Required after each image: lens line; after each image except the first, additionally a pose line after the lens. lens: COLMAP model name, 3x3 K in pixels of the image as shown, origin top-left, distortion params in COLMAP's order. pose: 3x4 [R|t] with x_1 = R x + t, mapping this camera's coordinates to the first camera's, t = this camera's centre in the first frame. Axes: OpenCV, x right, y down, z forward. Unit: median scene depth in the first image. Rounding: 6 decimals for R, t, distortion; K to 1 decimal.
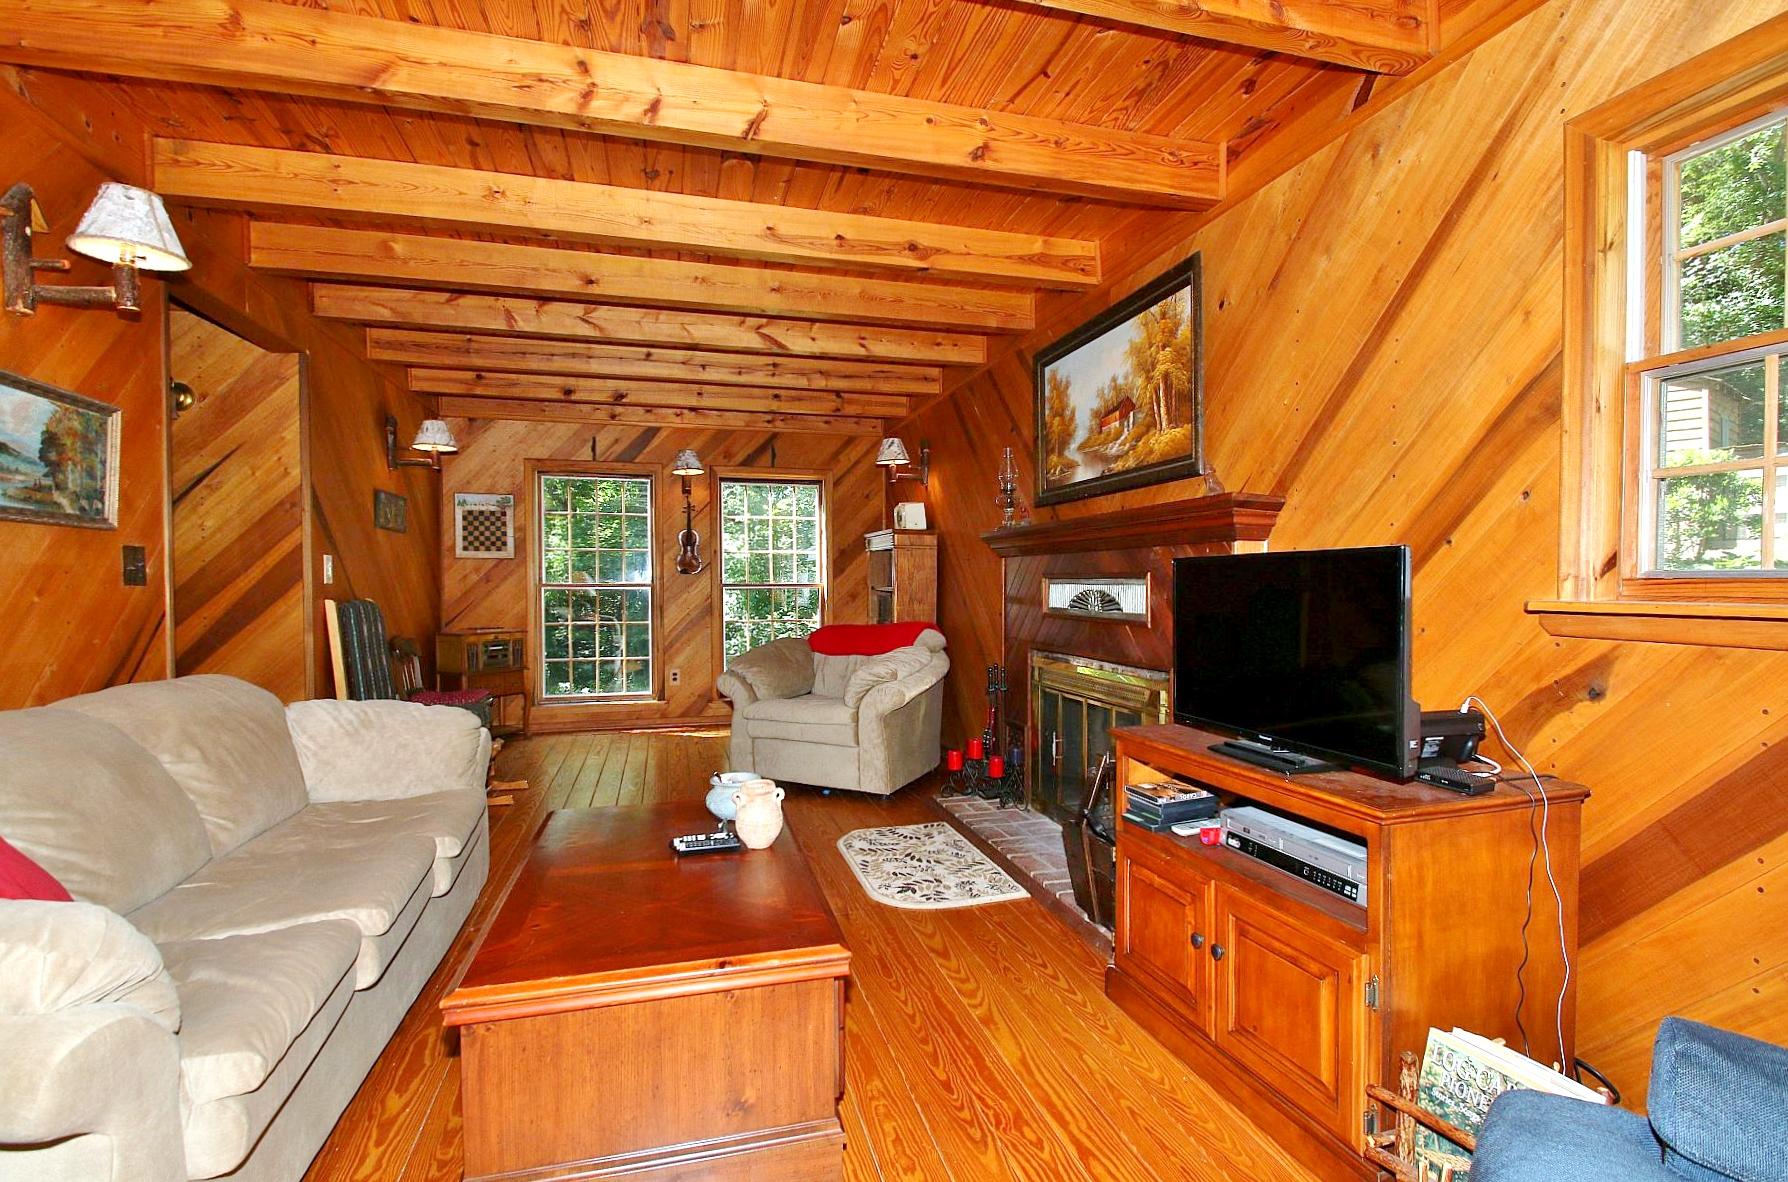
lens RADIAL K [[843.9, 0, 901.2], [0, 843.9, 602.2], [0, 0, 1]] dist [0.006051, -0.011284]
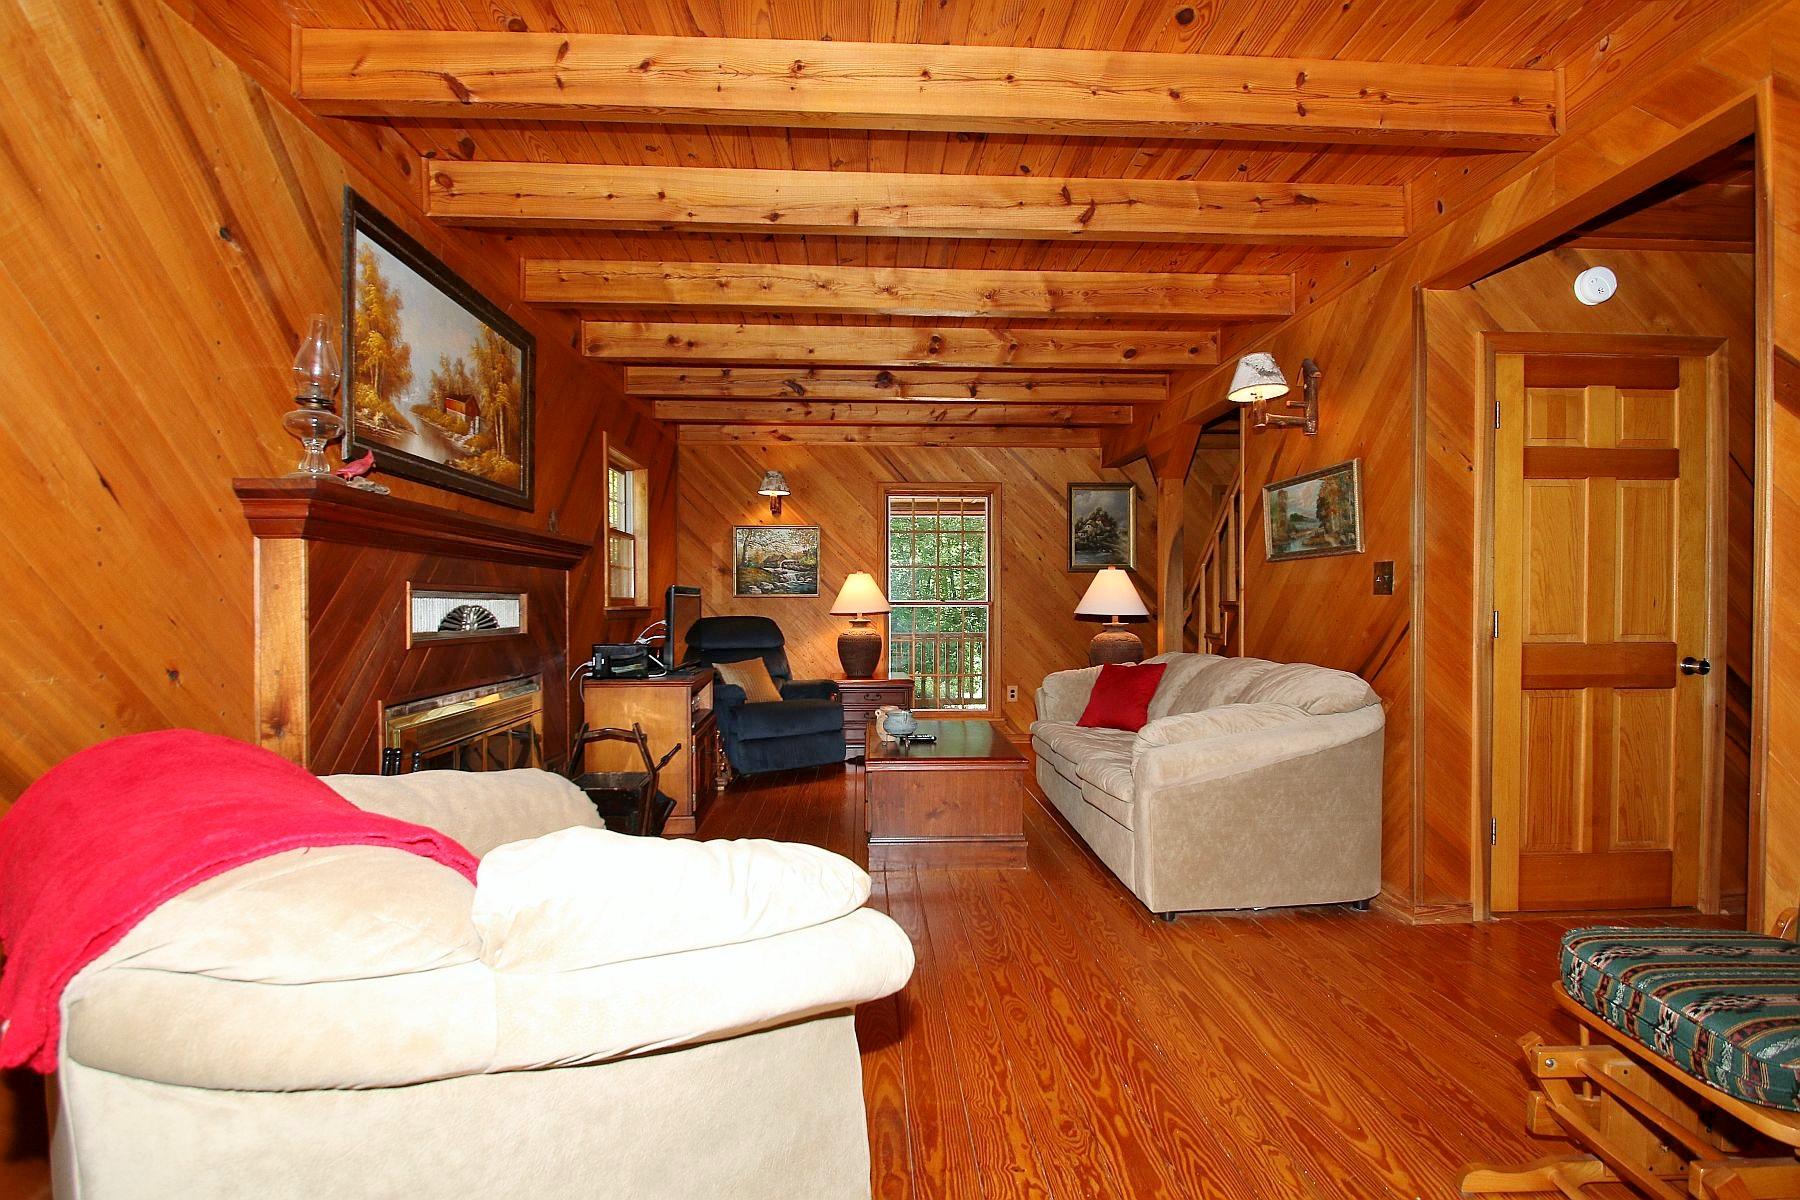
lens RADIAL K [[849.6, 0, 907.6], [0, 849.6, 612.4], [0, 0, 1]] dist [0.006051, -0.011284]
pose [[-0.975612, 0.002765, 0.219486, -0.515718], [0.010351, 0.999388, 0.033420, -0.042214], [-0.219259, 0.034877, -0.975043, 2.335120]]
